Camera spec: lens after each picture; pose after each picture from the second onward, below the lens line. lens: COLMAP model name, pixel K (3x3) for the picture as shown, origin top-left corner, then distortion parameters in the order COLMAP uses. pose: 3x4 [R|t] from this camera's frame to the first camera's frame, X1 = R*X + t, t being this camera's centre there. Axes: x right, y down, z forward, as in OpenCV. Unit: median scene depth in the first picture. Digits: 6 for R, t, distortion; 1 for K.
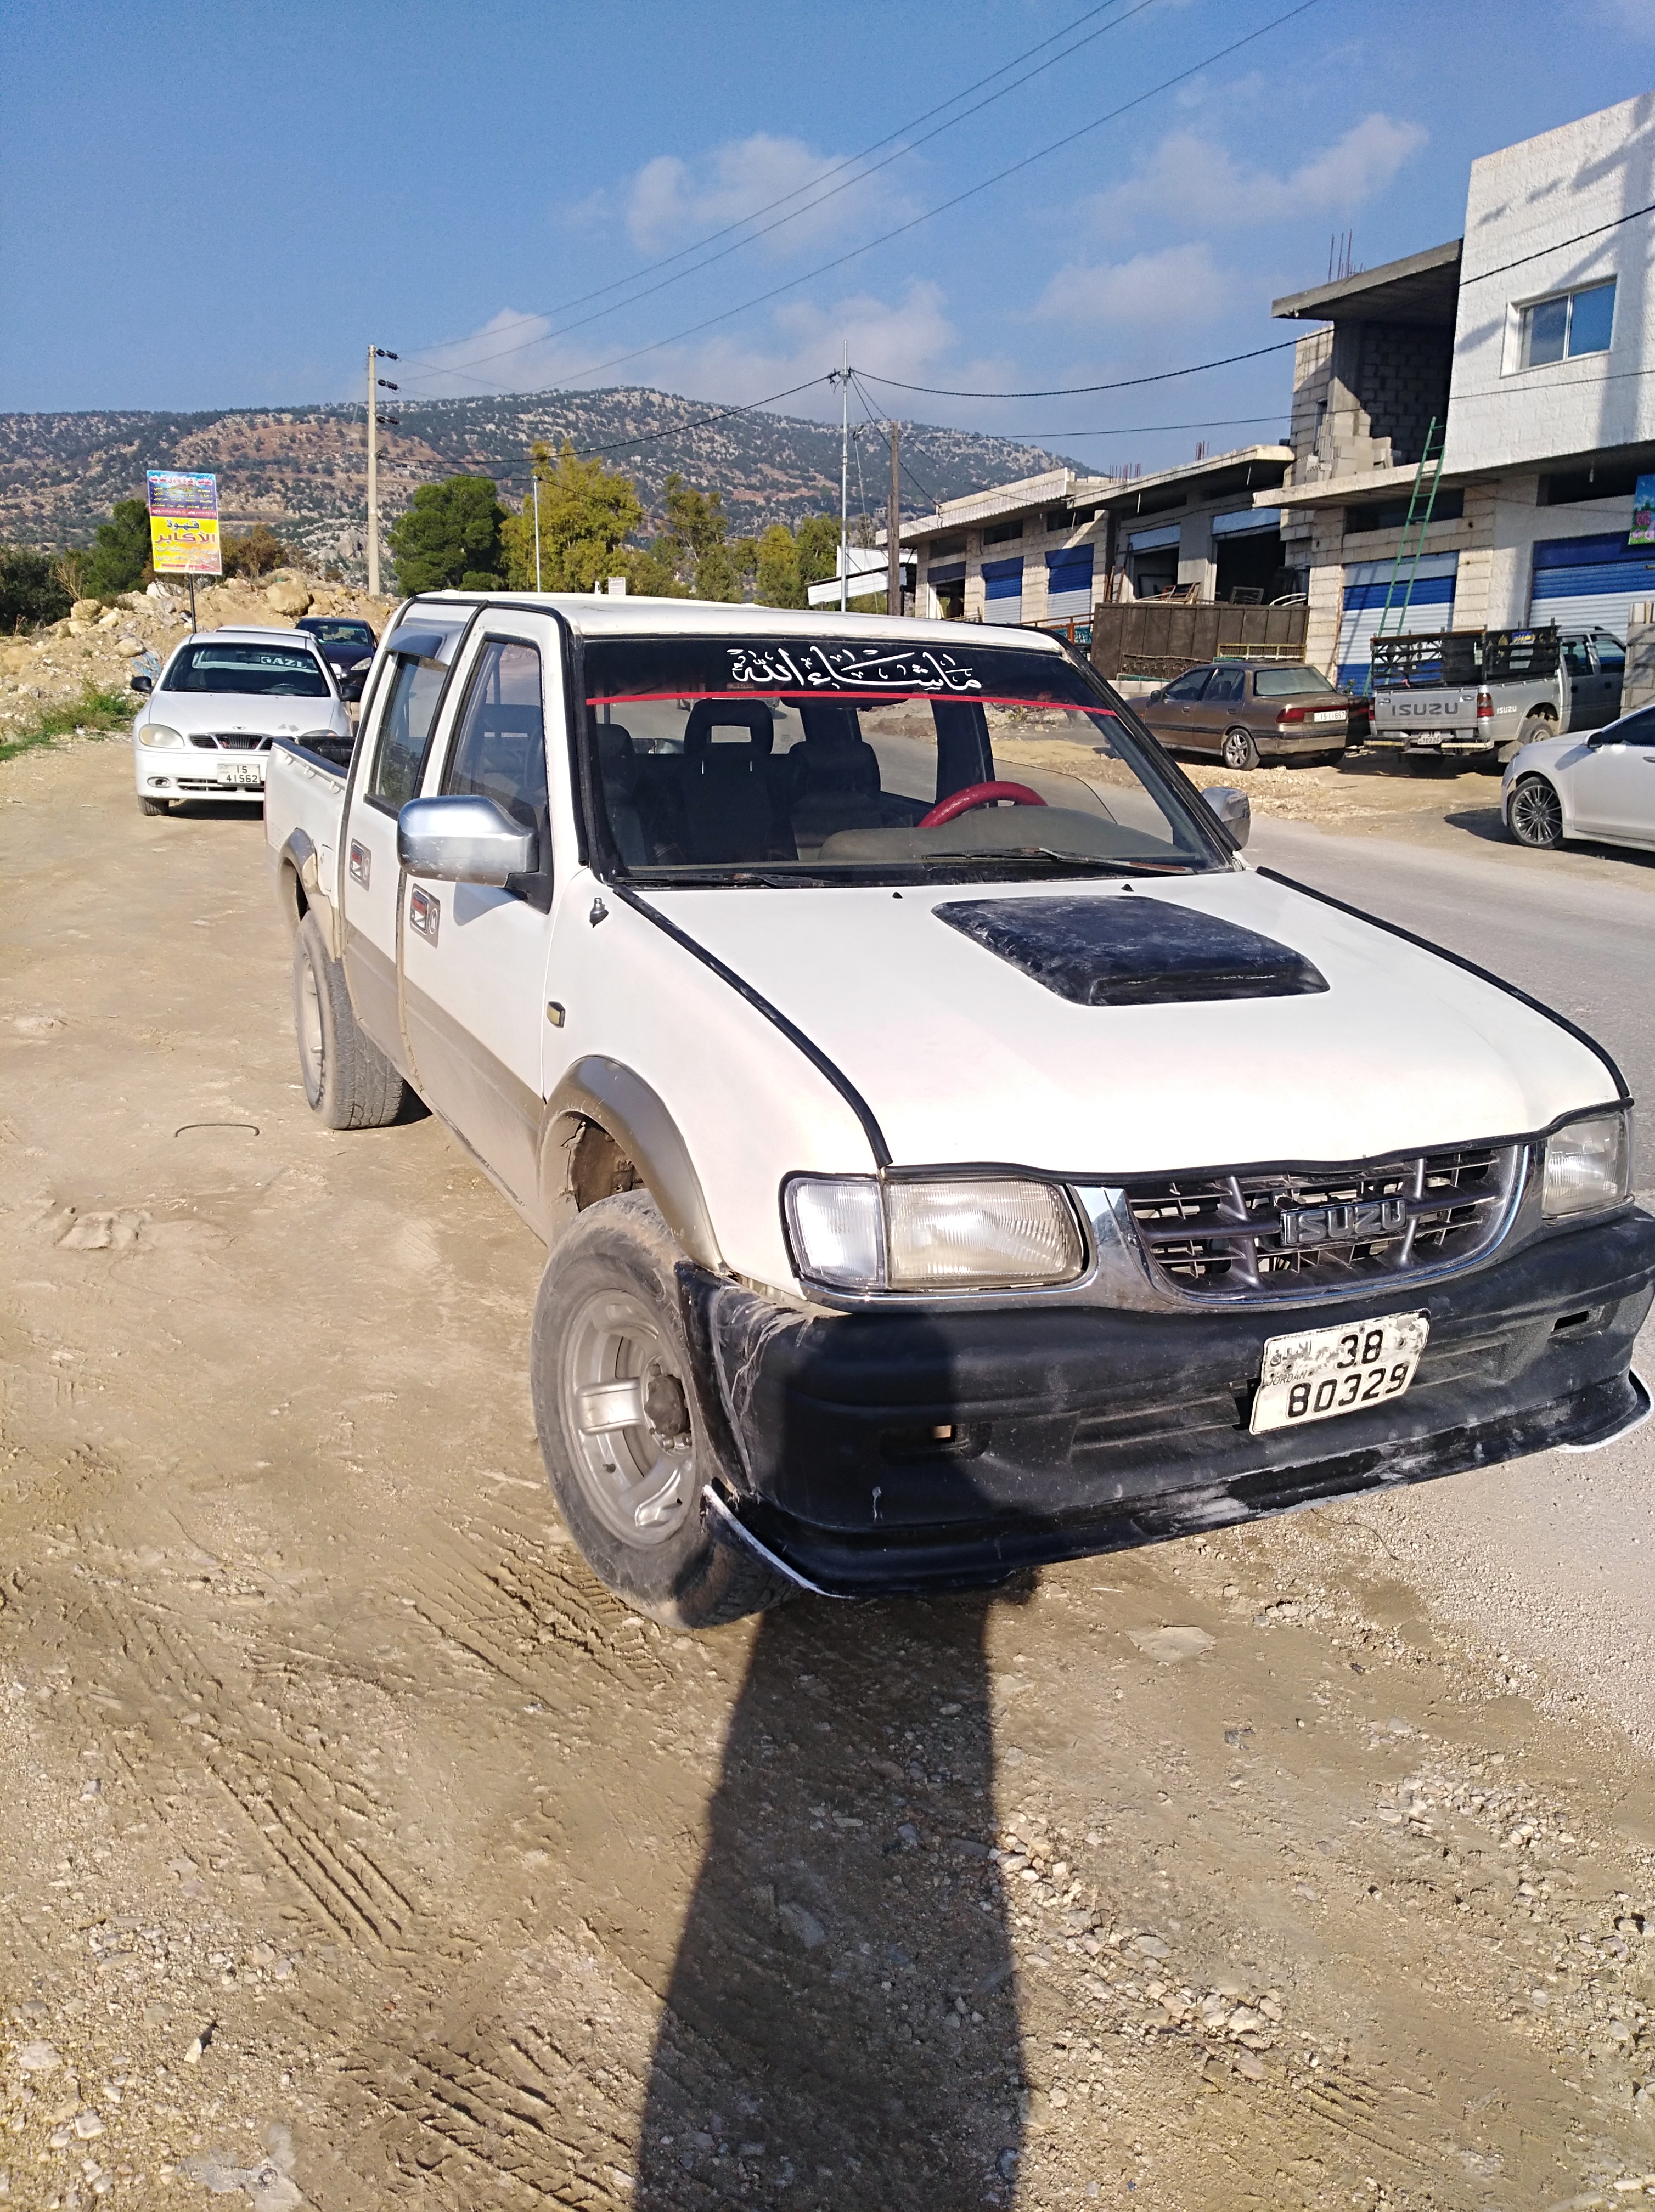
lens RADIAL K [[1673.8, 0, 827.5], [0, 1673.8, 1106.0], [0, 0, 1]] dist [0.064360, -0.114251]
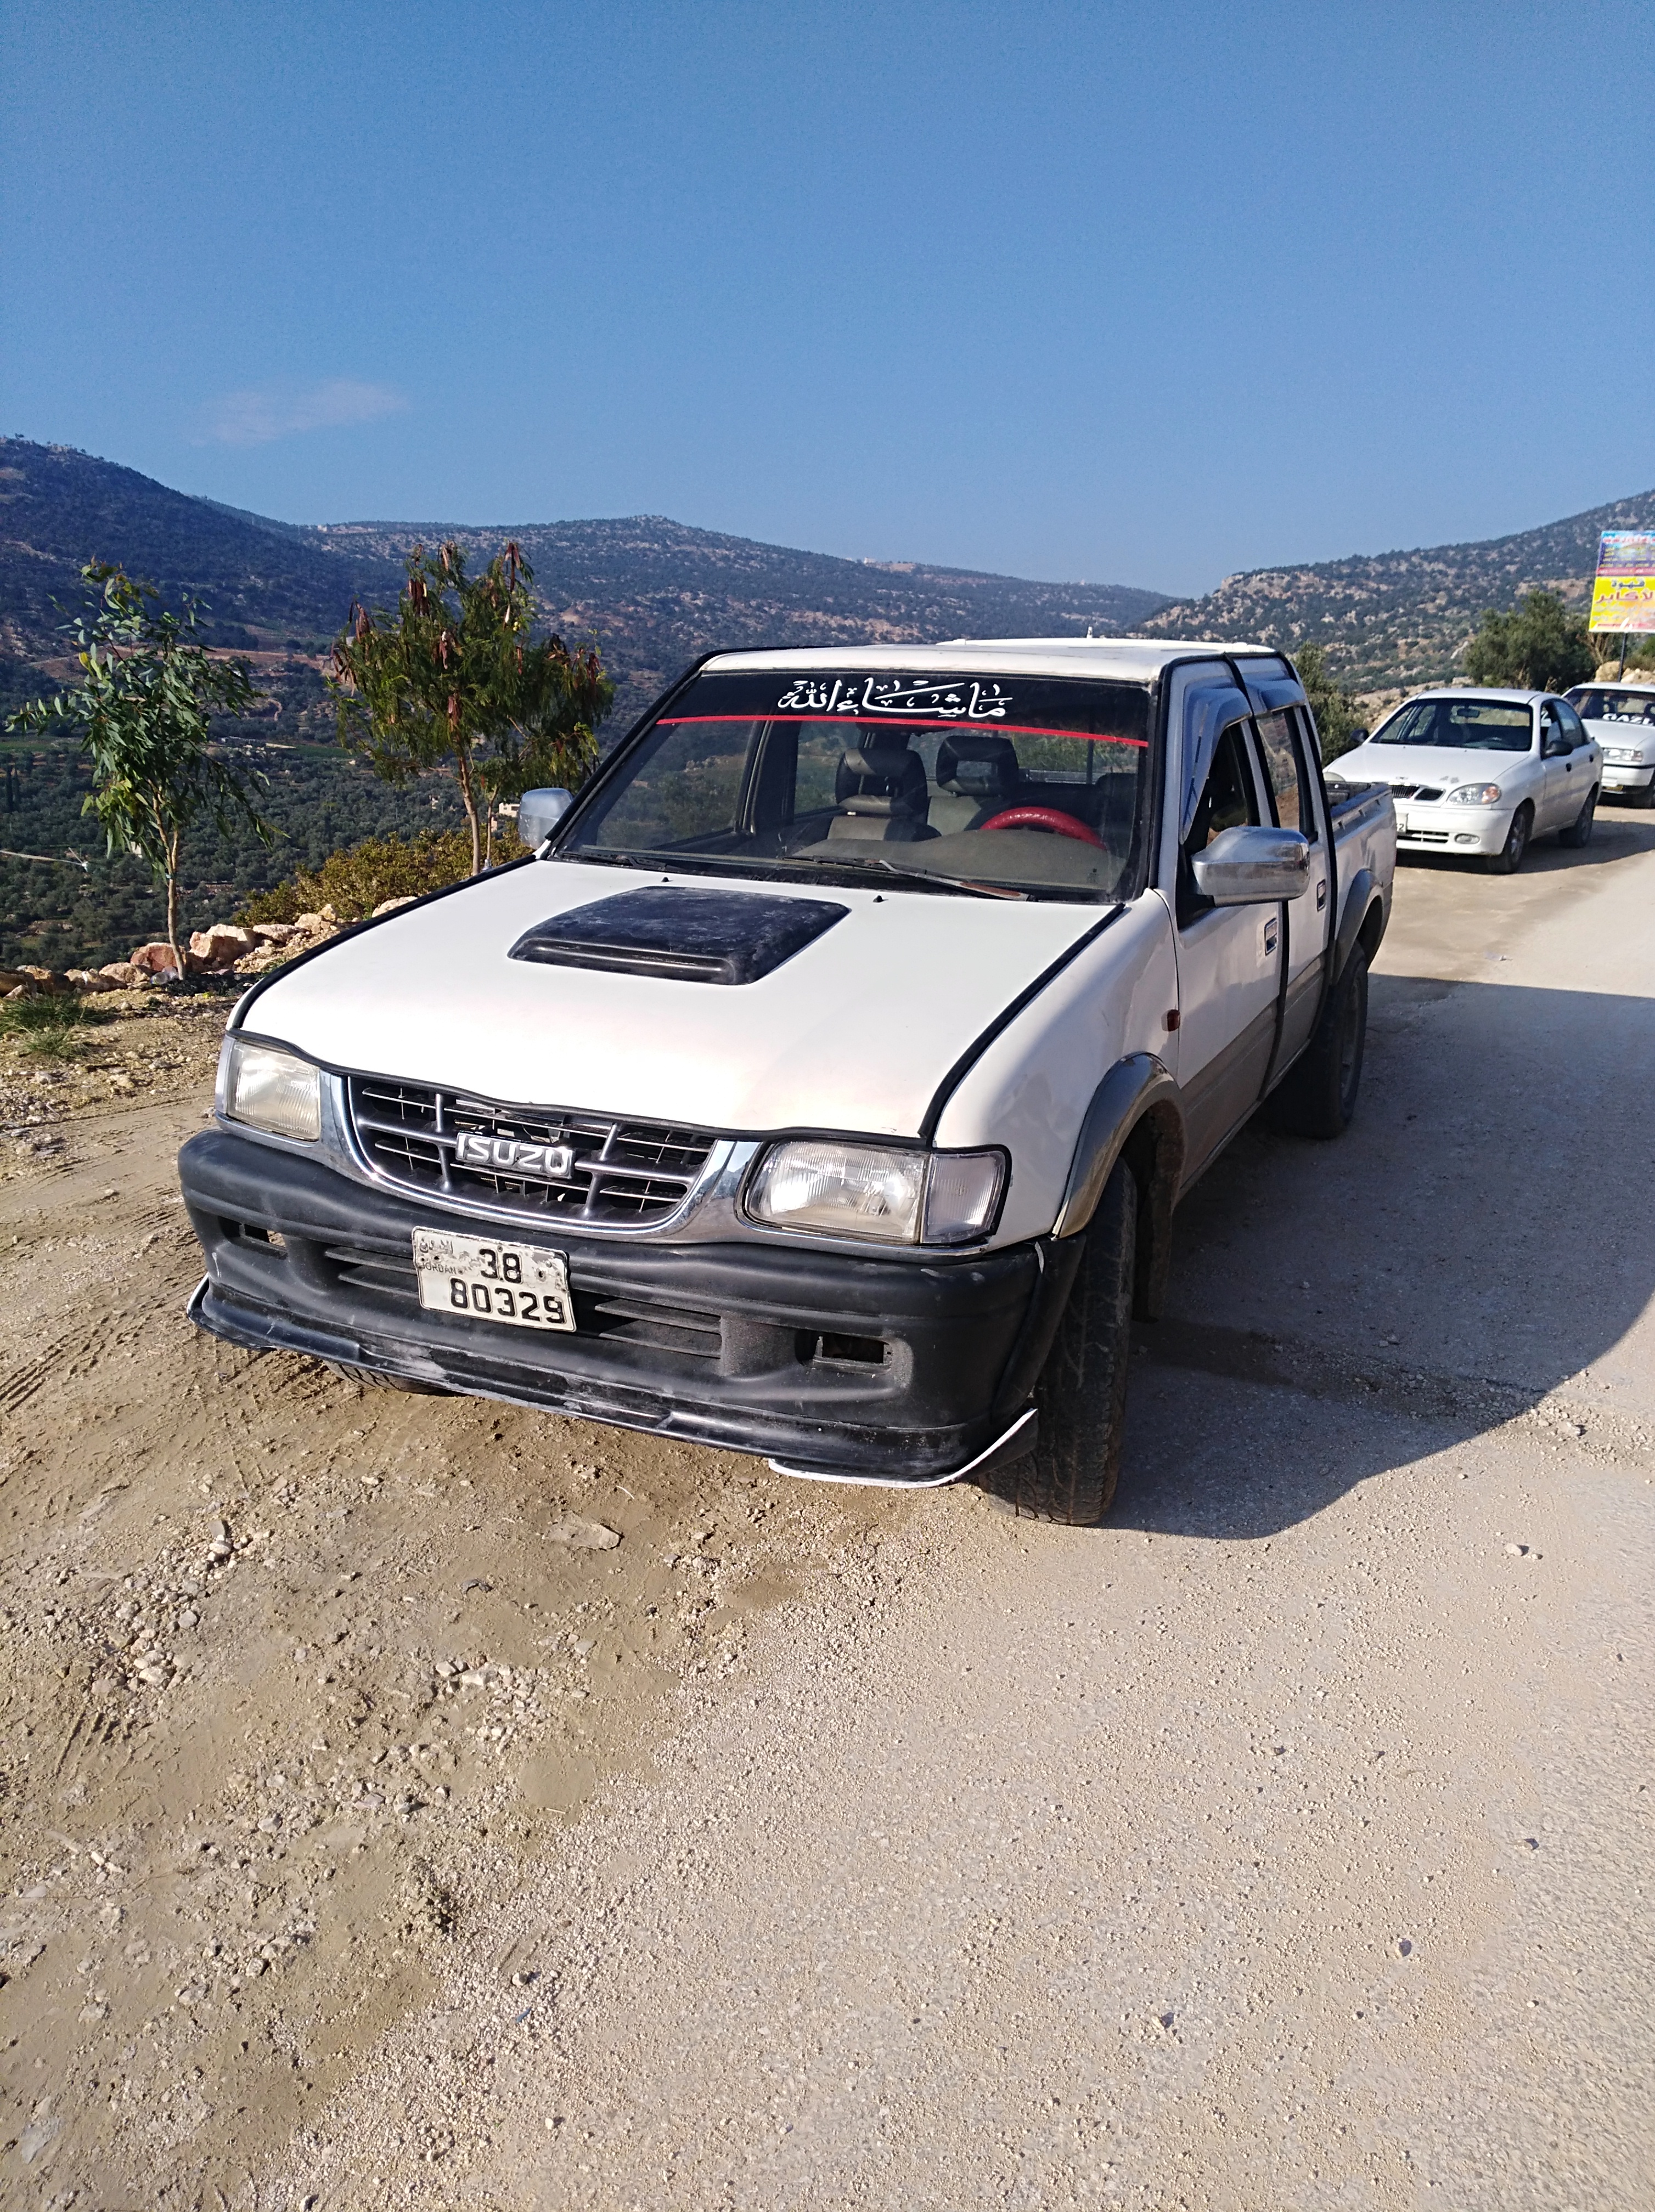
lens RADIAL K [[1673.8, 0, 827.5], [0, 1673.8, 1106.0], [0, 0, 1]] dist [0.064360, -0.114251]
pose [[0.647658, 0.176858, -0.741121, 1.271507], [-0.202814, 0.977611, 0.056056, -0.071956], [0.734442, 0.114005, 0.669027, 0.372548]]
